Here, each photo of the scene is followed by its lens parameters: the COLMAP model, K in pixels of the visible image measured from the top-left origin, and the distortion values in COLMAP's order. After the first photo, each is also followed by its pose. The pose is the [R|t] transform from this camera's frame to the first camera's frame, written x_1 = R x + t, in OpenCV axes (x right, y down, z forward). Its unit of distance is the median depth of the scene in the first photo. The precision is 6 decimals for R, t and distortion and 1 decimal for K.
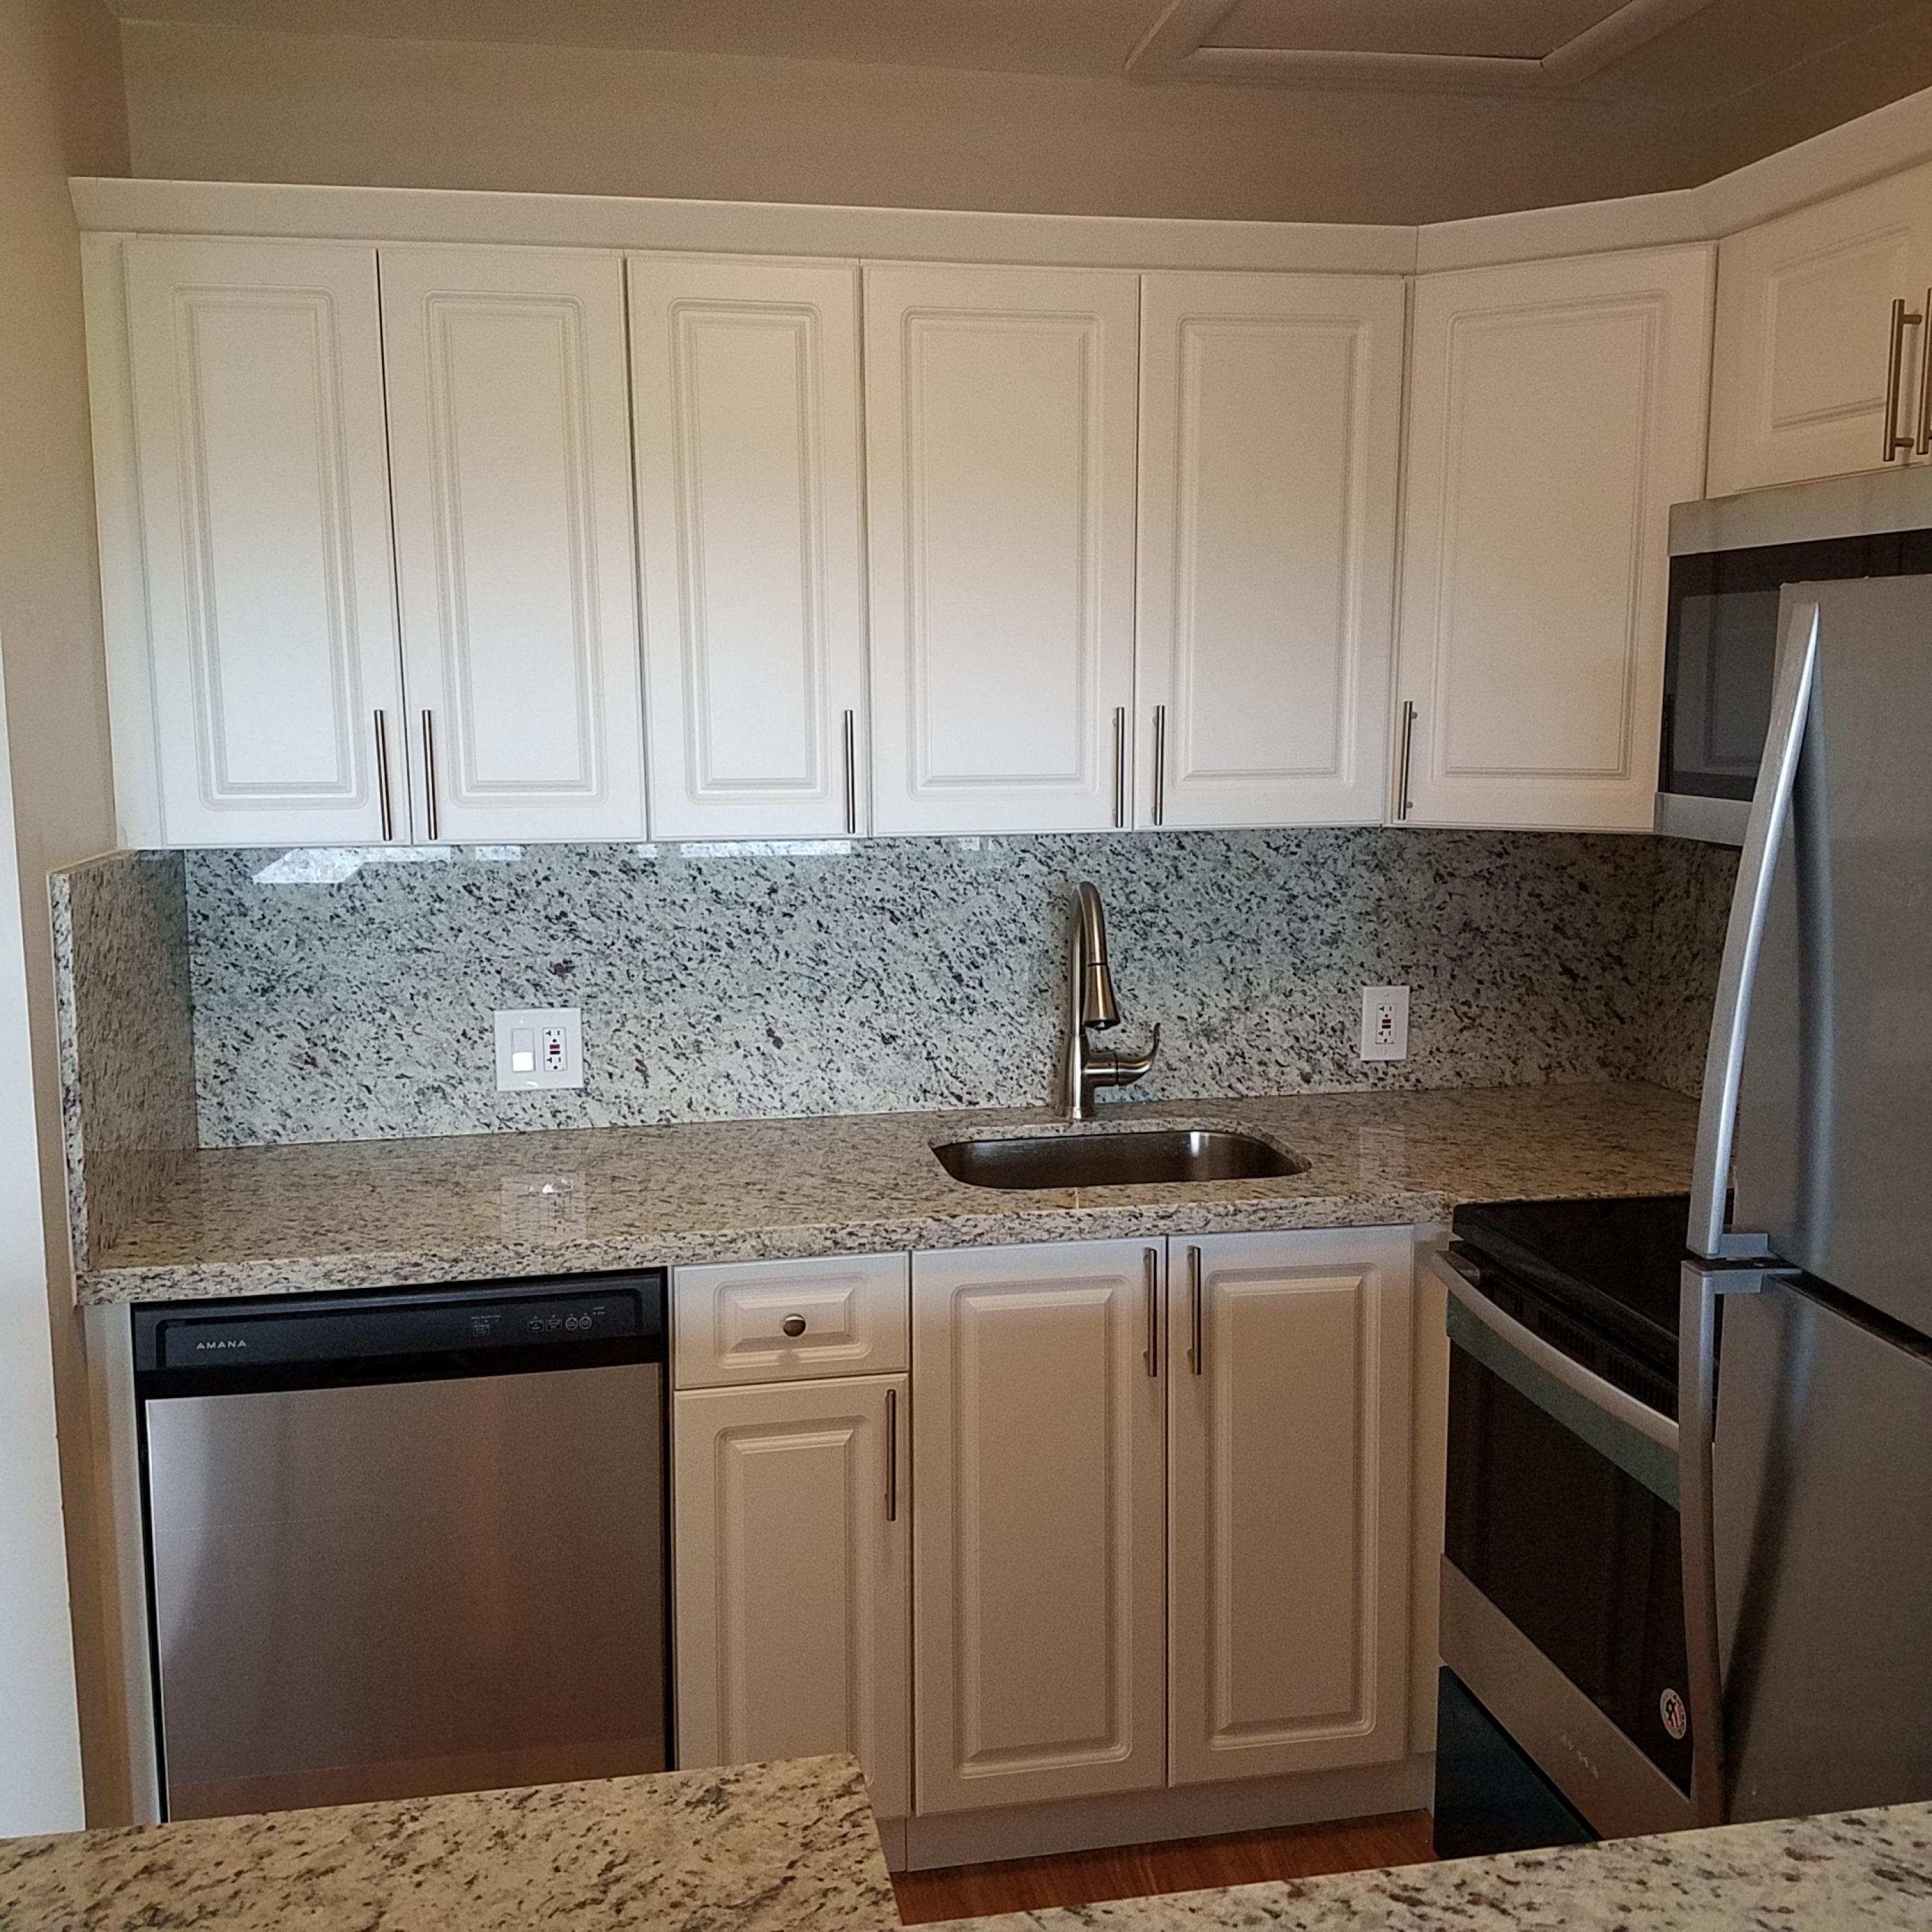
lens RADIAL K [[1946.0, 0, 971.8], [0, 1946.0, 989.7], [0, 0, 1]] dist [0.263749, -0.537335]
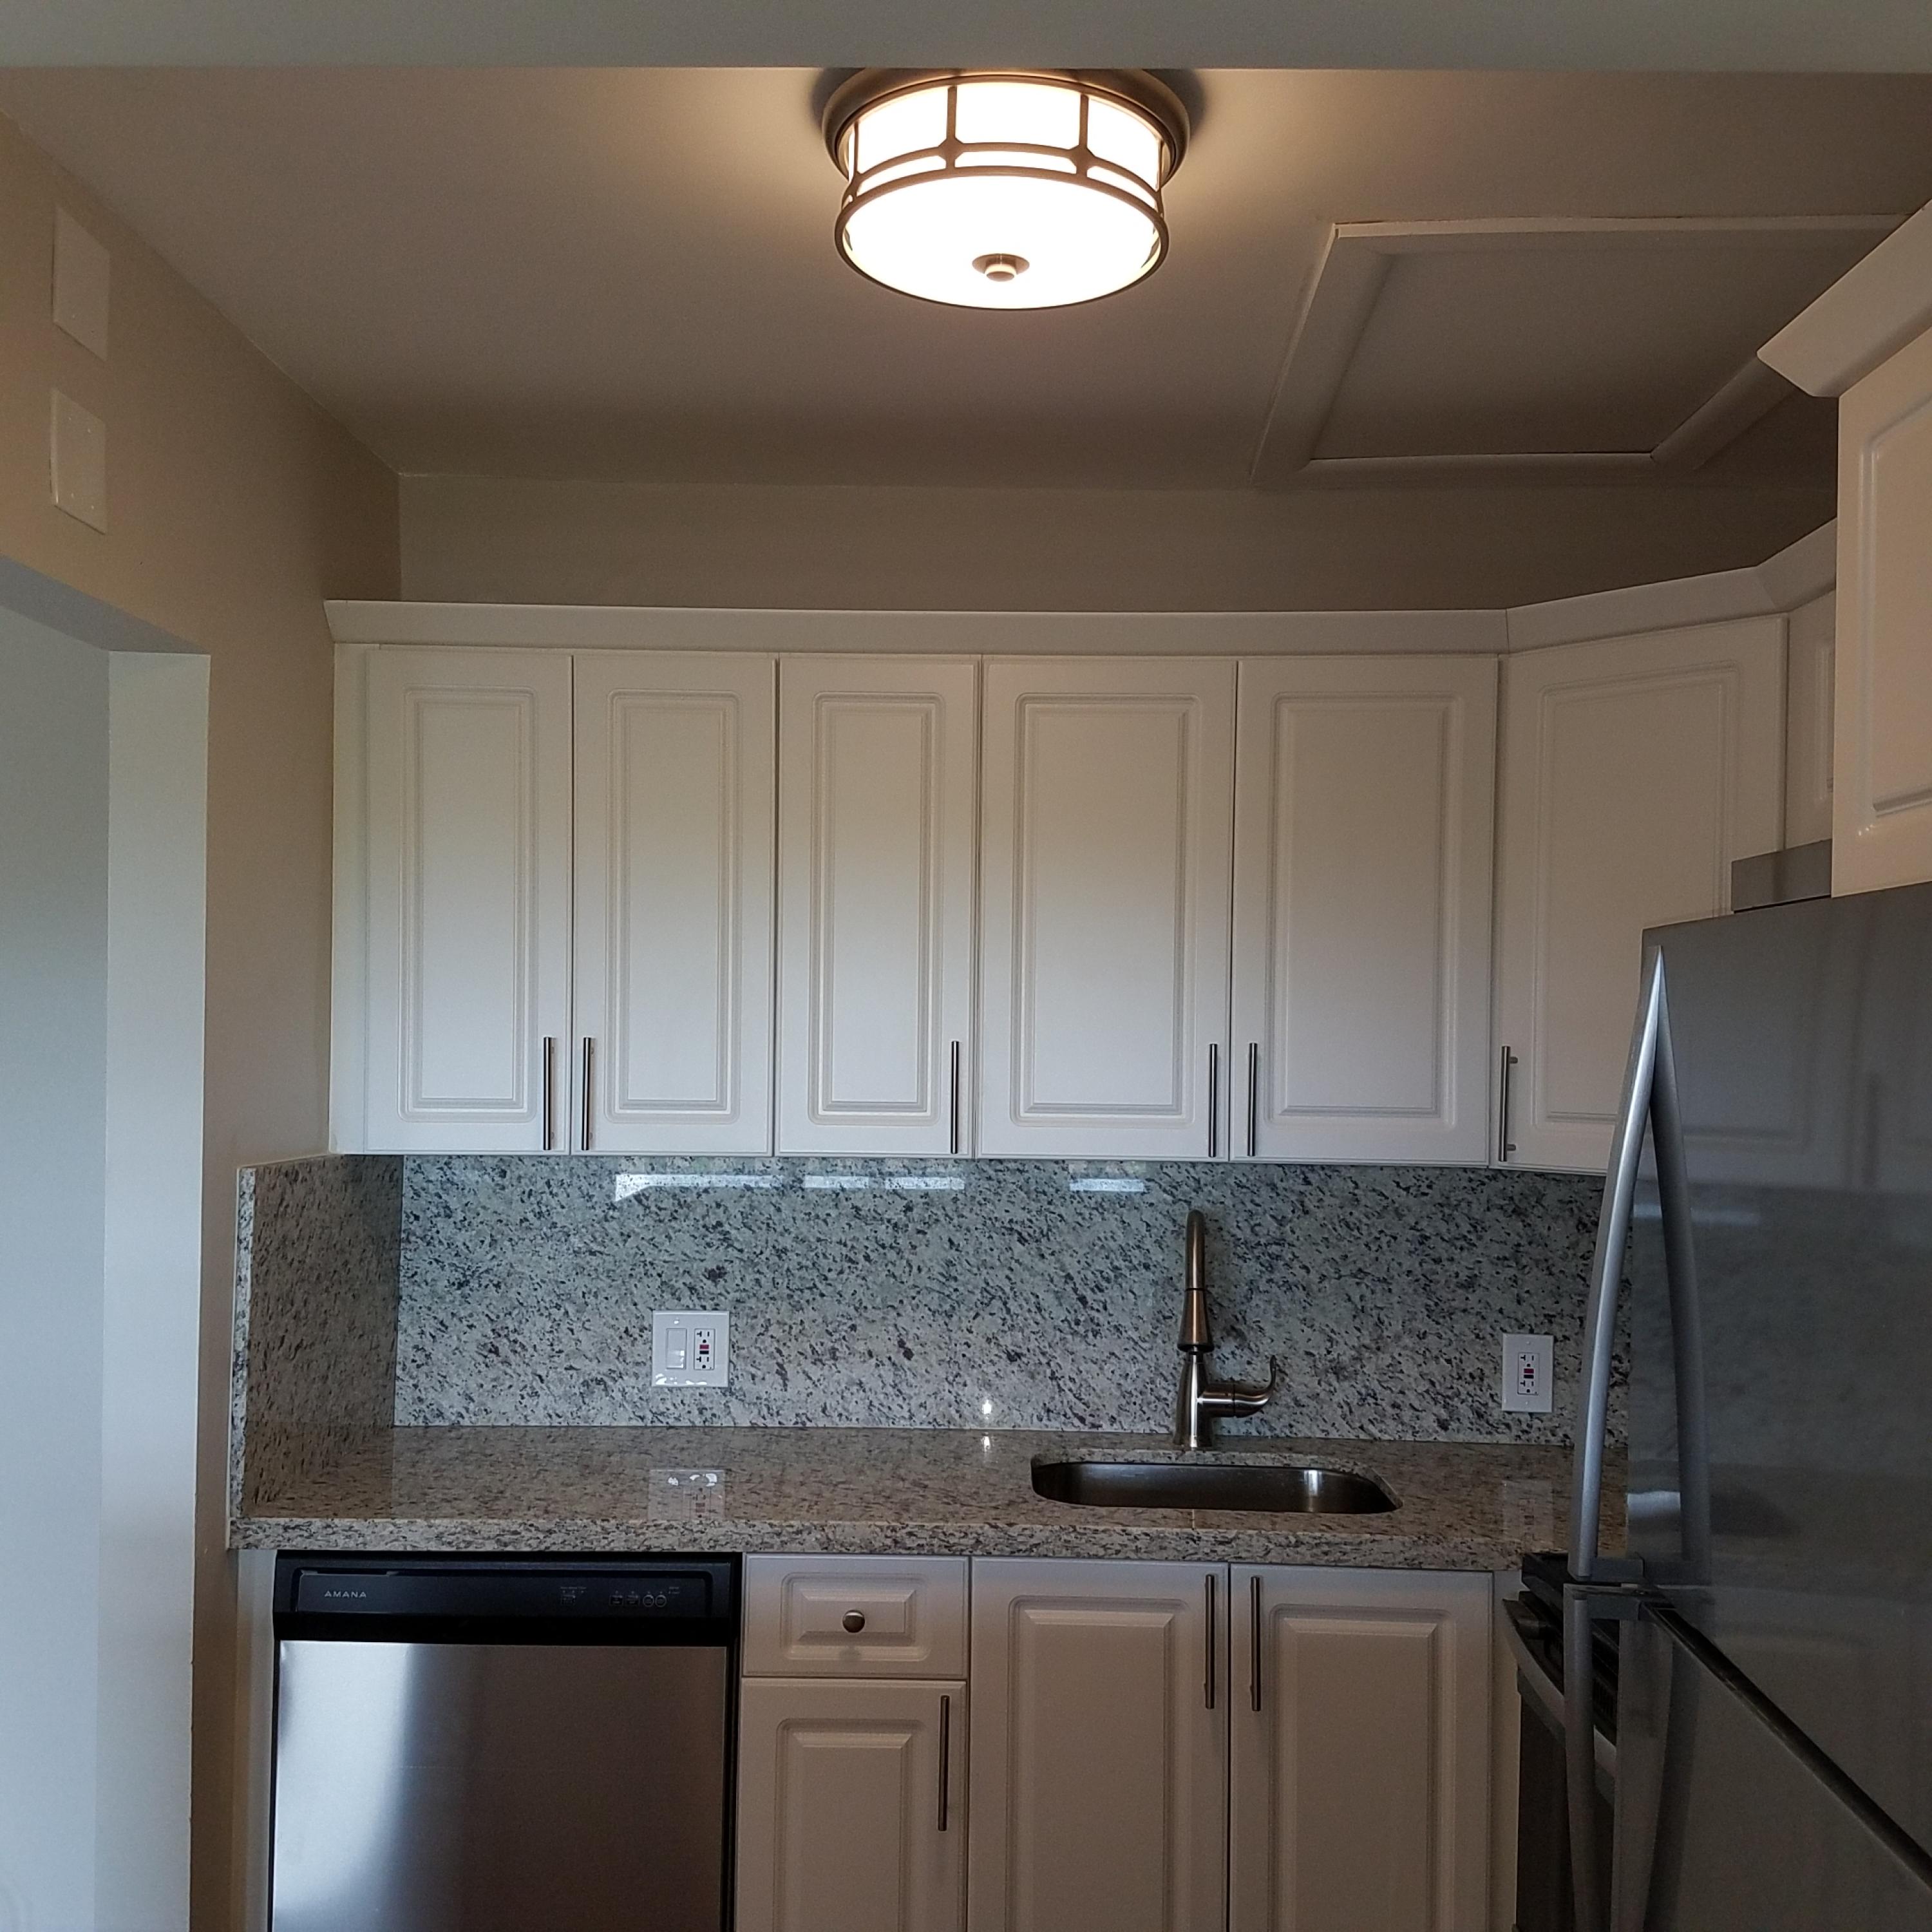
lens RADIAL K [[1976.8, 0, 963.5], [0, 1976.8, 1051.1], [0, 0, 1]] dist [0.283781, -0.581193]
pose [[0.976551, 0.018435, -0.214494, 0.163451], [-0.050093, 0.988438, -0.143112, 0.018451], [0.209376, 0.150501, 0.966184, -0.060093]]
